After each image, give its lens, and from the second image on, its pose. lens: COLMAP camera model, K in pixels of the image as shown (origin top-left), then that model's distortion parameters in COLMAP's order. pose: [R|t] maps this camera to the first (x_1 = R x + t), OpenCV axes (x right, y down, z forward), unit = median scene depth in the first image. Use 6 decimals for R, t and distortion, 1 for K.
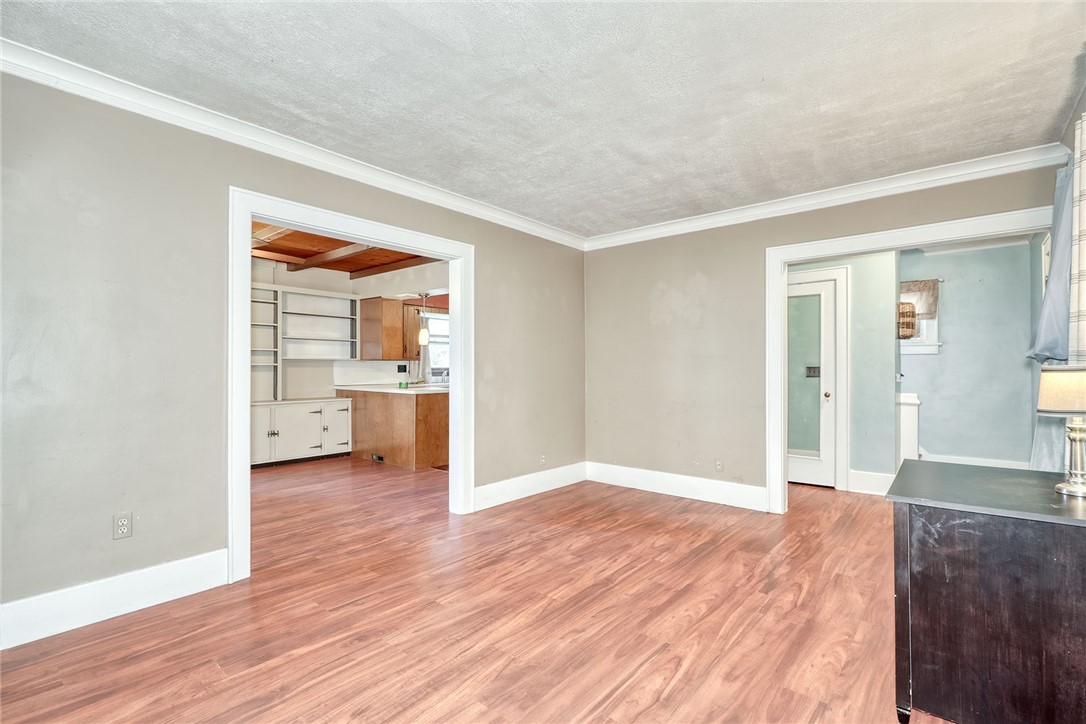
lens RADIAL K [[494.7, 0, 540.1], [0, 494.7, 357.9], [0, 0, 1]] dist [-0.001946, -0.000456]
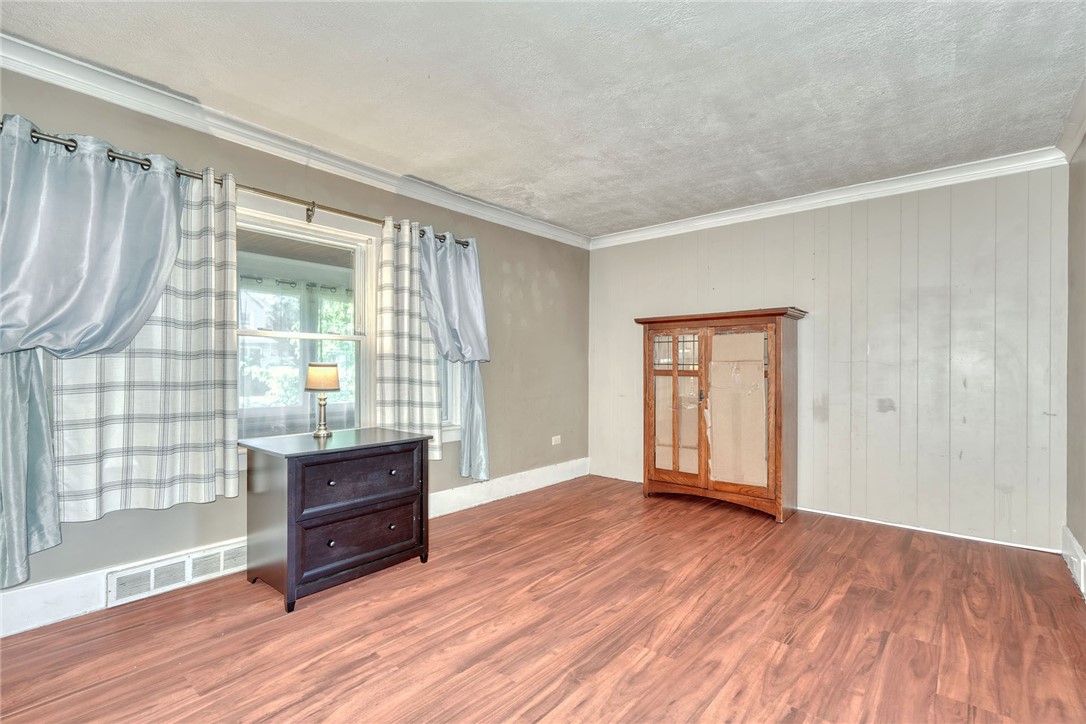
lens RADIAL K [[494.7, 0, 542.5], [0, 494.7, 363.8], [0, 0, 1]] dist [-0.001946, -0.000456]
pose [[-0.999996, -0.002578, 0.000601, 0.203962], [-0.002593, 0.999639, -0.026737, 0.043811], [-0.000532, -0.026738, -0.999642, 1.876490]]
